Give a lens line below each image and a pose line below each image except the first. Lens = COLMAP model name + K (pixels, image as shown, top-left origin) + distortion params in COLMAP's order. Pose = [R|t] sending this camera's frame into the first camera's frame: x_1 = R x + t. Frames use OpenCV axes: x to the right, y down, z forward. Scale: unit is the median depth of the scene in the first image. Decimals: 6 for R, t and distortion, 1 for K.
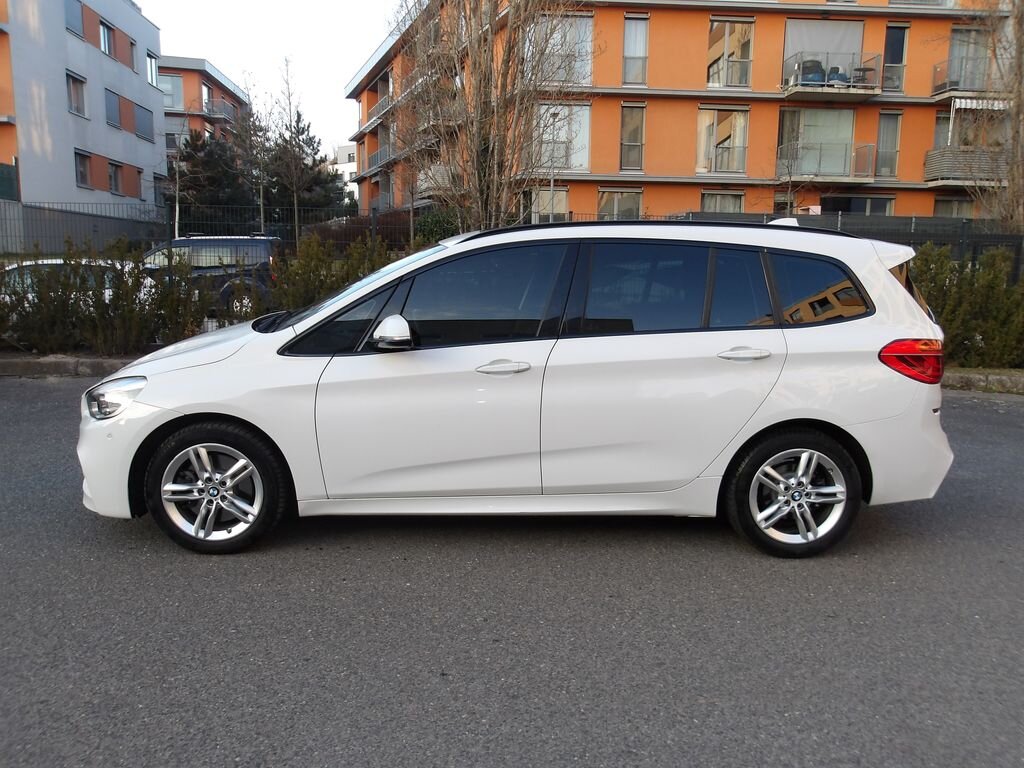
lens RADIAL K [[890.3, 0, 506.3], [0, 890.3, 388.2], [0, 0, 1]] dist [-0.012015, 0.025381]
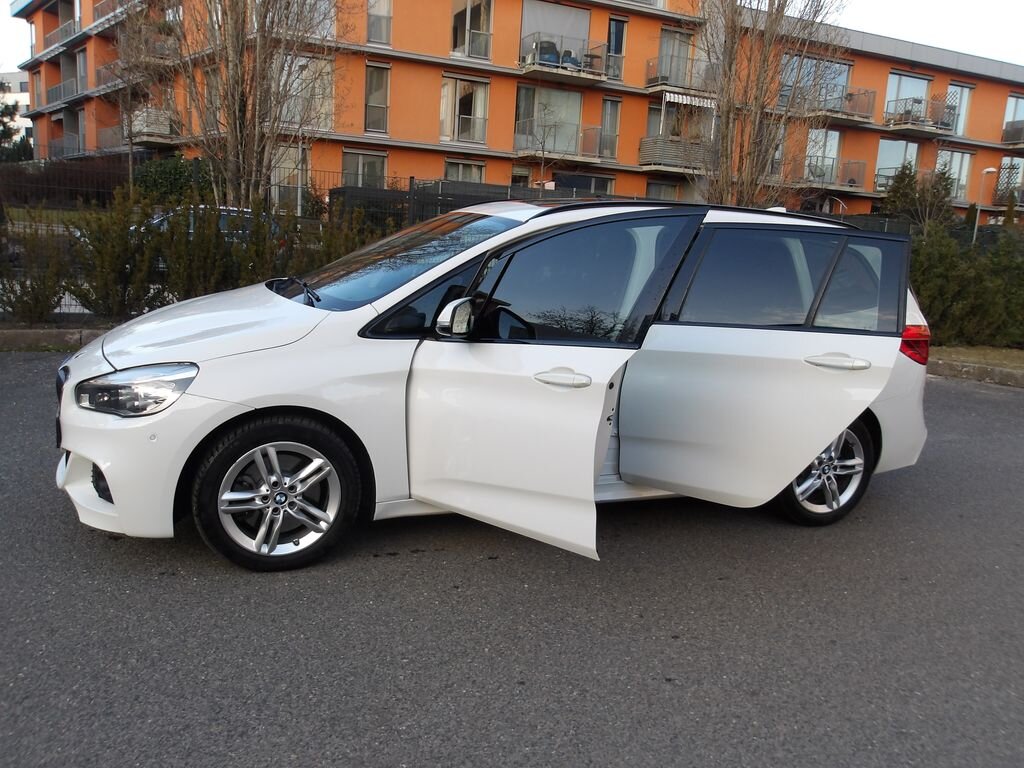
lens RADIAL K [[885.4, 0, 513.6], [0, 885.4, 386.7], [0, 0, 1]] dist [-0.007575, 0.003468]
pose [[0.935342, -0.015421, 0.353409, -0.078229], [0.001074, 0.999169, 0.040756, -0.004481], [-0.353743, -0.037741, 0.934581, 0.025752]]
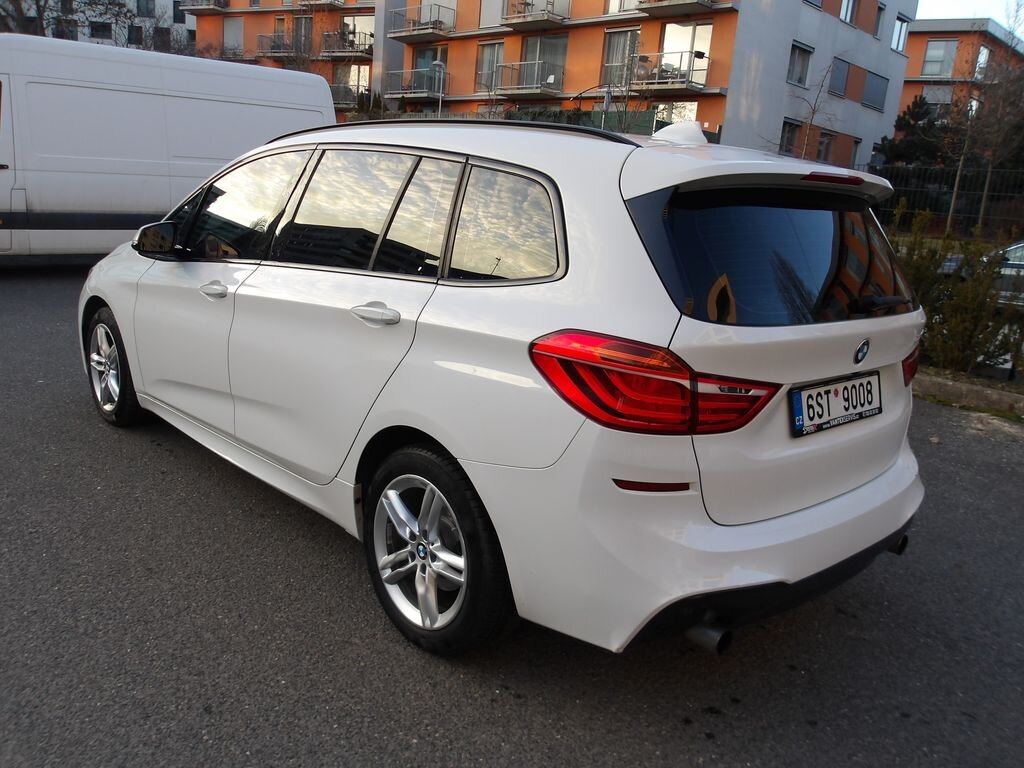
lens RADIAL K [[877.1, 0, 511.4], [0, 877.1, 391.7], [0, 0, 1]] dist [-0.002110, 0.015392]
pose [[0.624692, 0.212380, -0.751435, 0.165486], [-0.194198, 0.974324, 0.113932, -0.015131], [0.756338, 0.074754, 0.649895, 0.132305]]
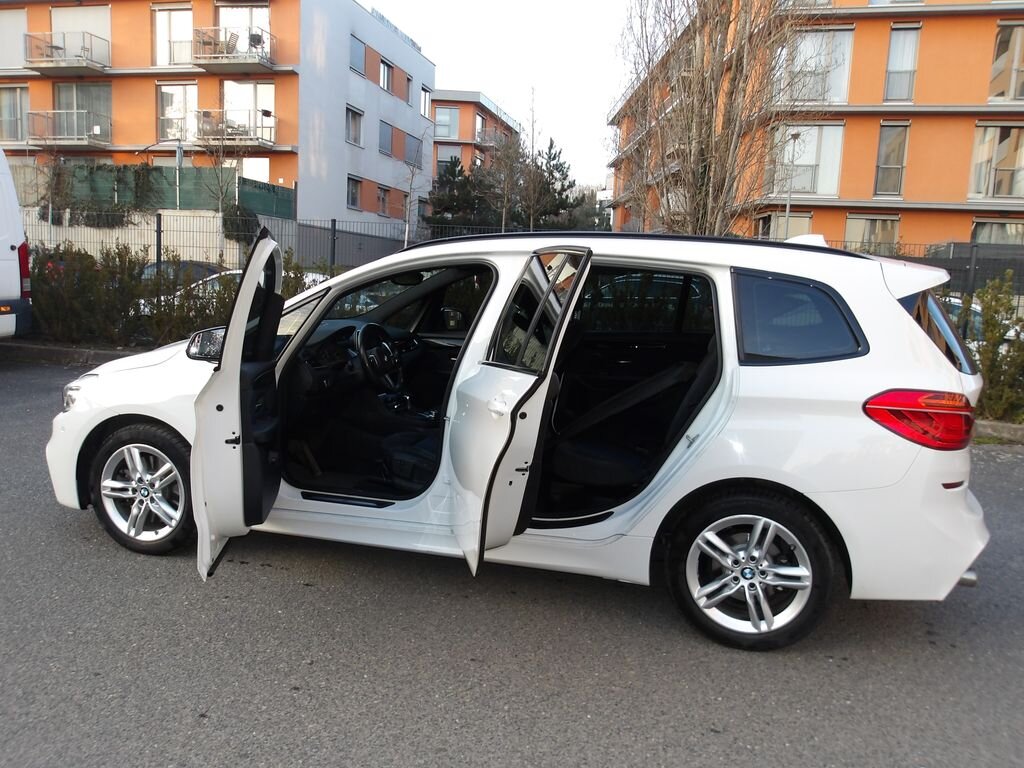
lens RADIAL K [[877.1, 0, 511.4], [0, 877.1, 391.7], [0, 0, 1]] dist [-0.002110, 0.015392]
pose [[0.949375, 0.070501, -0.306130, 0.068210], [-0.077539, 0.996930, -0.010873, -0.003518], [0.304424, 0.034060, 0.951928, 0.032463]]
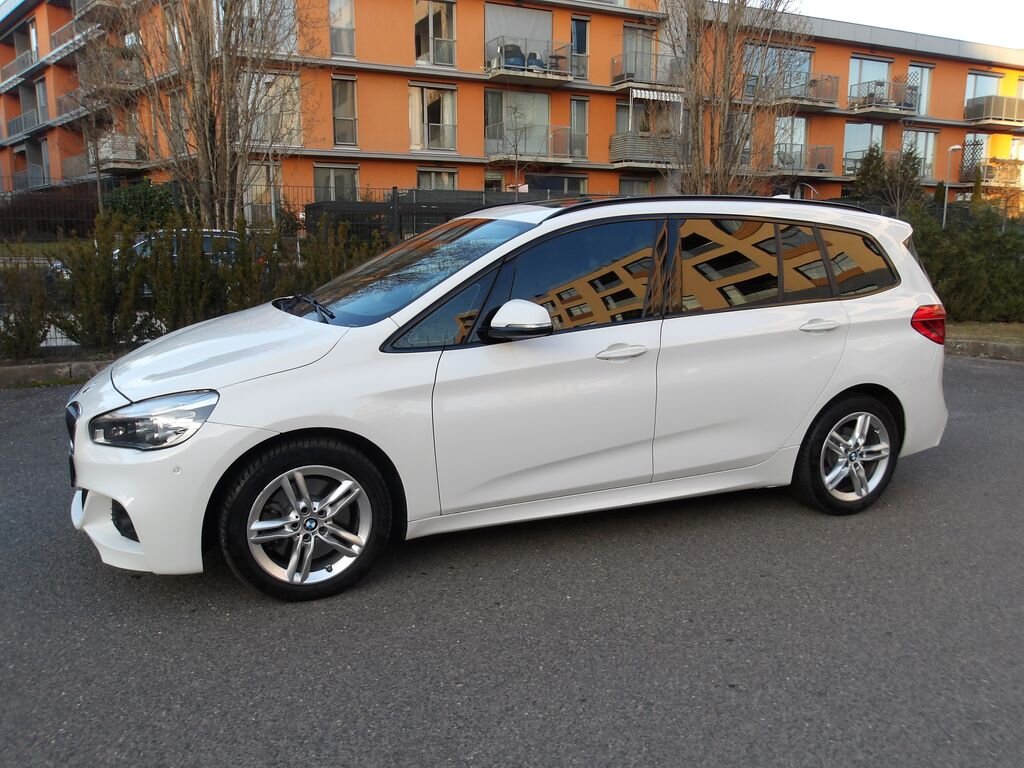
lens RADIAL K [[884.3, 0, 512.0], [0, 884.3, 384.0], [0, 0, 1]] dist [-0.008068, 0.005527]
pose [[0.924818, -0.071943, 0.373544, -0.084688], [0.063874, 0.997380, 0.033952, -0.005271], [-0.375008, -0.007540, 0.926991, 0.033250]]
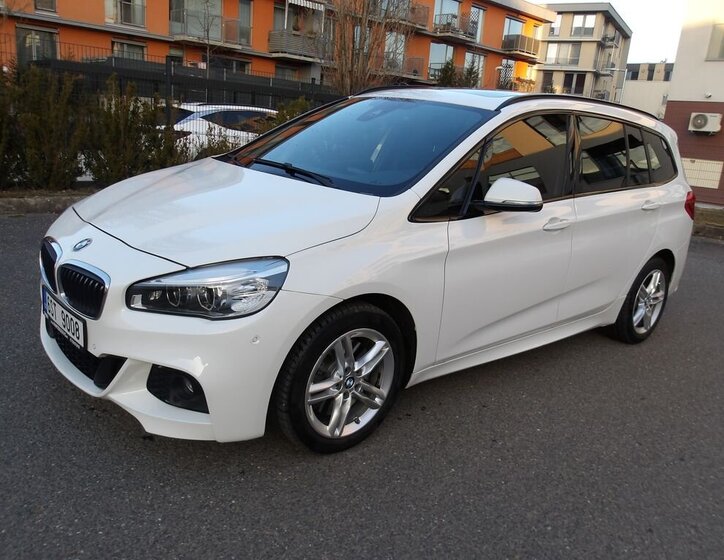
lens RADIAL K [[642.3, 0, 362.0], [0, 642.3, 280.0], [0, 0, 1]] dist [-0.001876, -0.005399]
pose [[0.764371, -0.104008, 0.636333, -0.132858], [0.018472, 0.990031, 0.139631, -0.013184], [-0.644512, -0.094975, 0.758672, 0.098230]]
